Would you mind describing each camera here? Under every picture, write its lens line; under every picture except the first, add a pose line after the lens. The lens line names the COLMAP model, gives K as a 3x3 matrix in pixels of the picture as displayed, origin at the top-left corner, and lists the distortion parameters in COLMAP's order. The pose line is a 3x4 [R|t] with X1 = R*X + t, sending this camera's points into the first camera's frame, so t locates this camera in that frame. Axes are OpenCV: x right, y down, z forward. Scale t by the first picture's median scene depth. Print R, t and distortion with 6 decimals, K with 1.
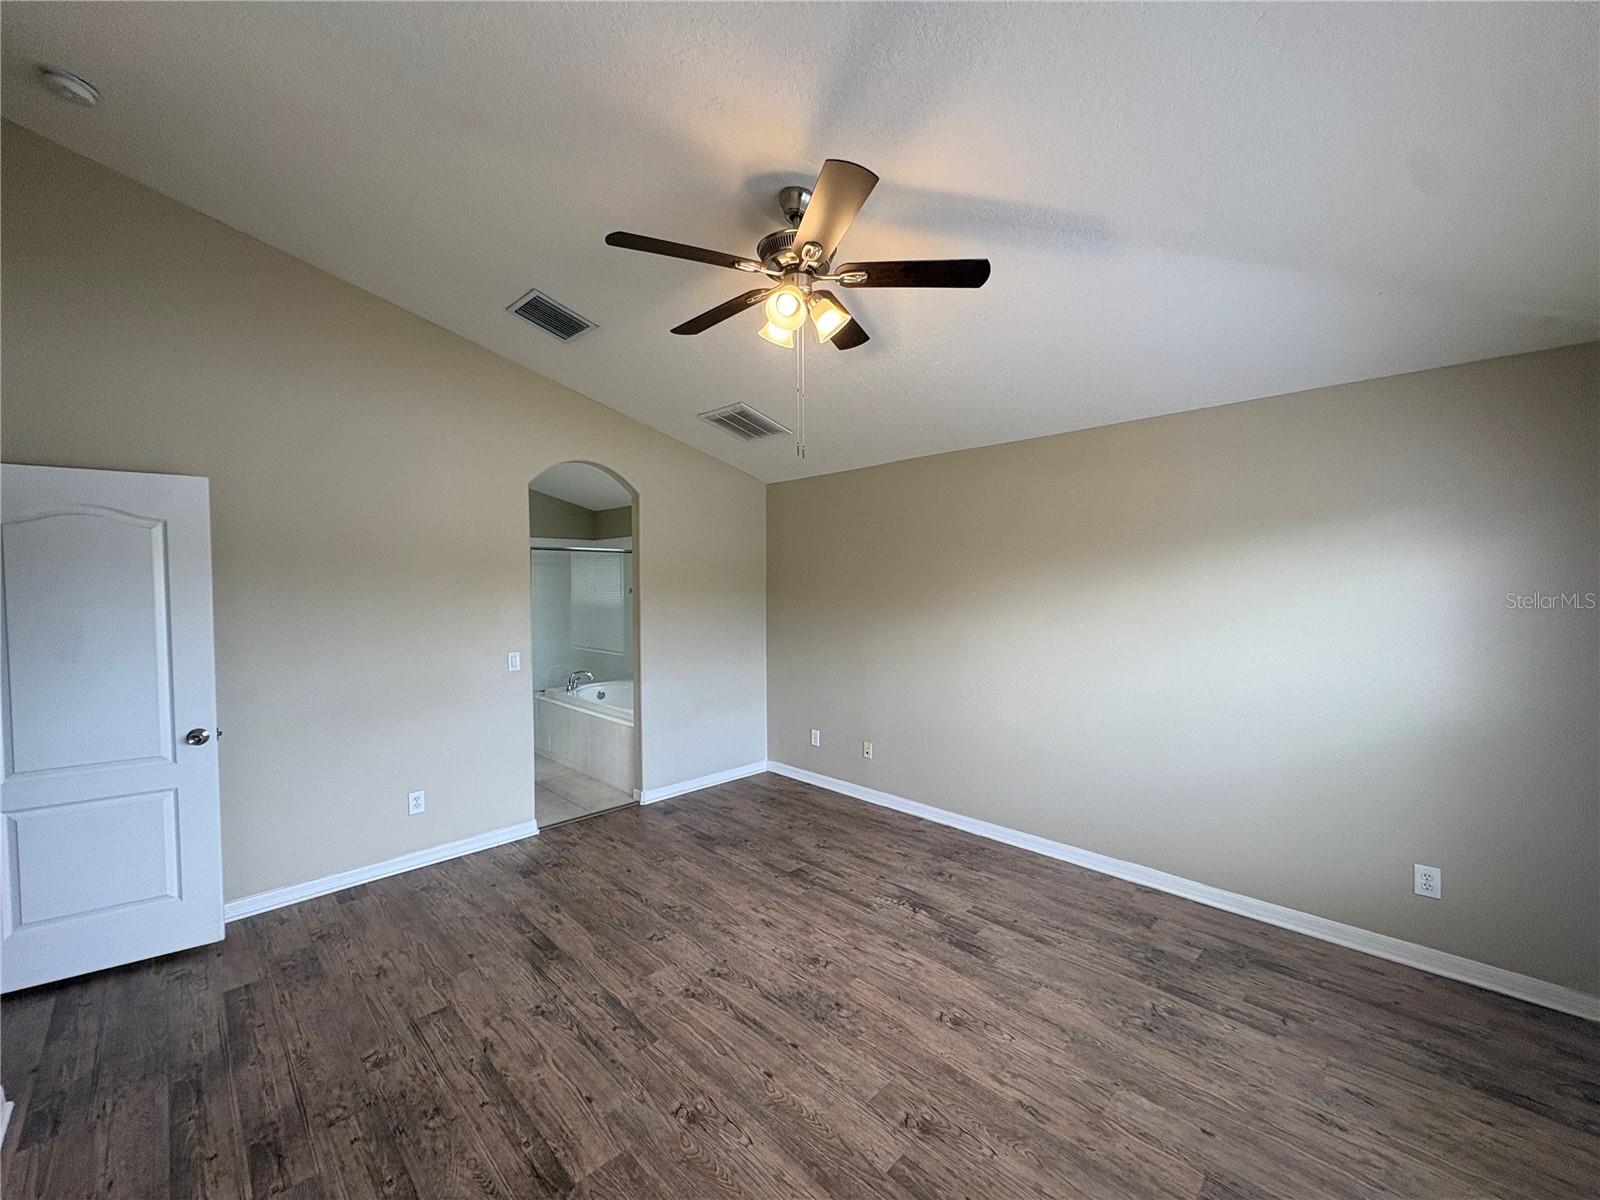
lens RADIAL K [[638.7, 0, 800.0], [0, 638.7, 600.0], [0, 0, 1]] dist [0.001799, 0.000113]
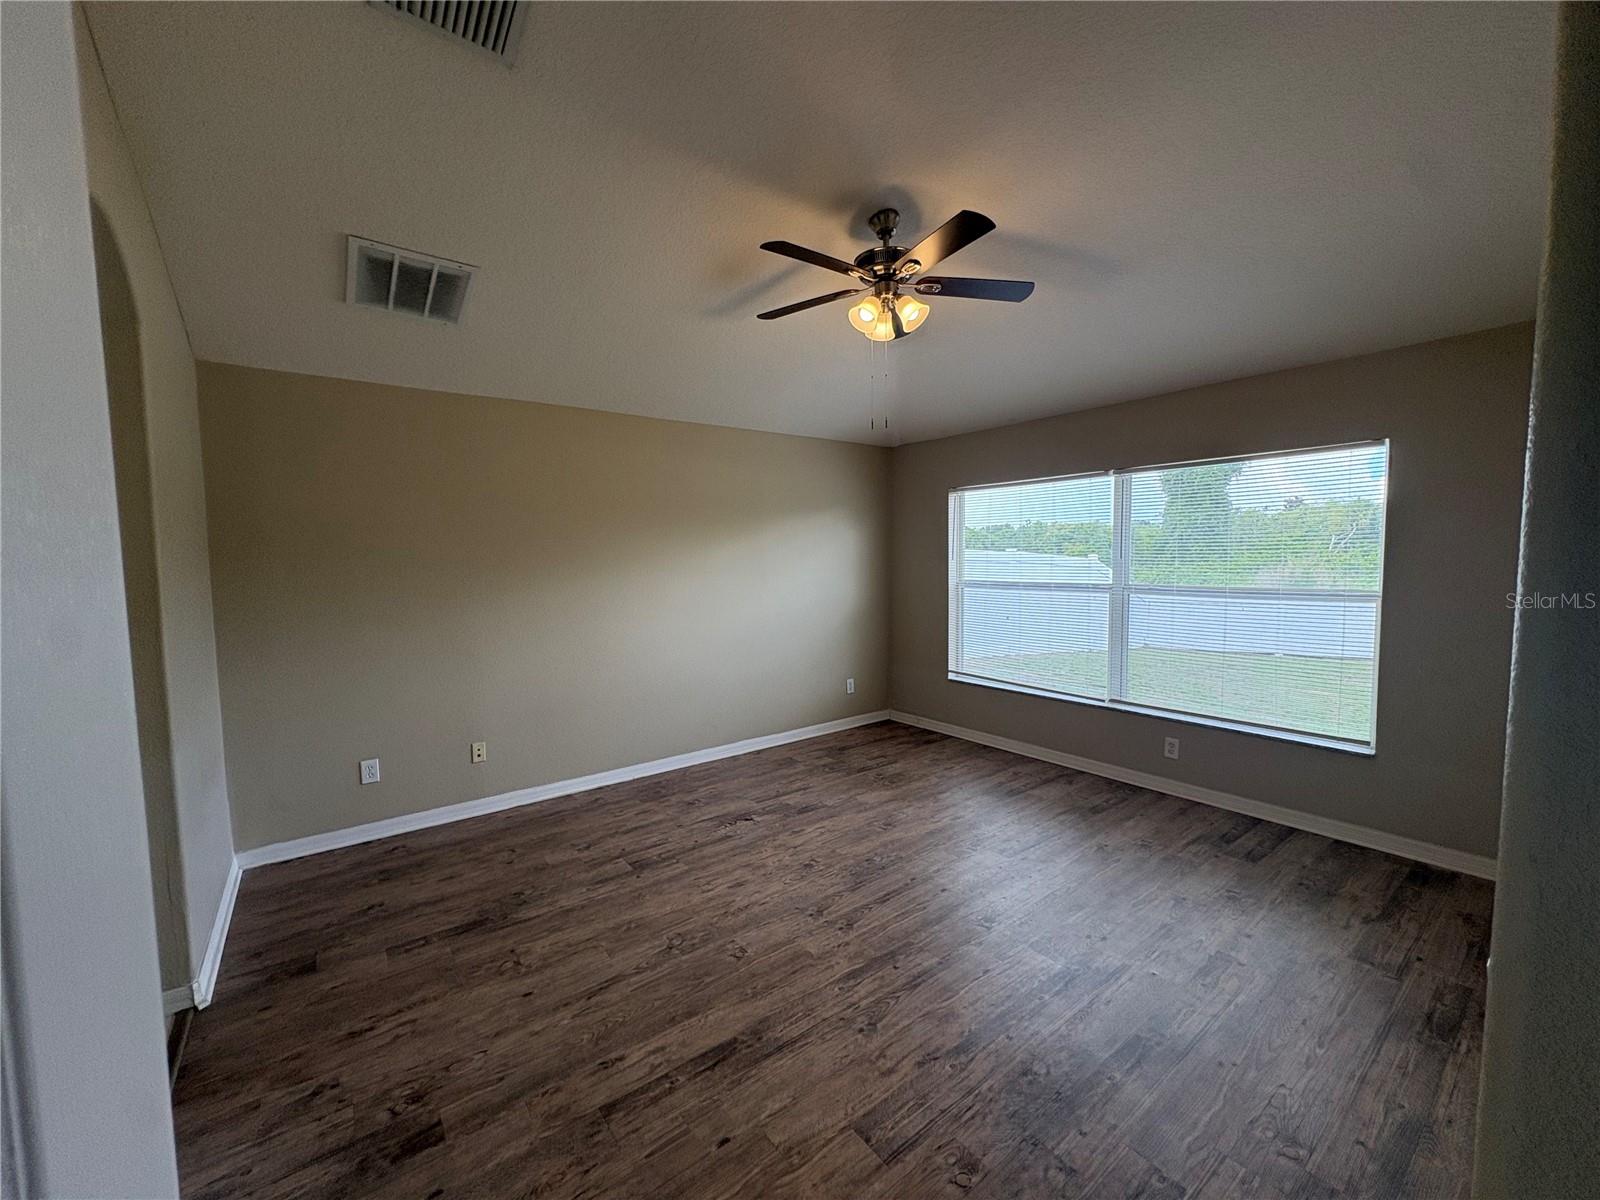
lens RADIAL K [[638.7, 0, 800.0], [0, 638.7, 600.0], [0, 0, 1]] dist [0.001799, 0.000113]
pose [[0.129735, -0.062857, 0.989554, -0.967608], [0.040197, 0.997502, 0.058092, 0.023429], [-0.990734, 0.032240, 0.131937, 0.764254]]
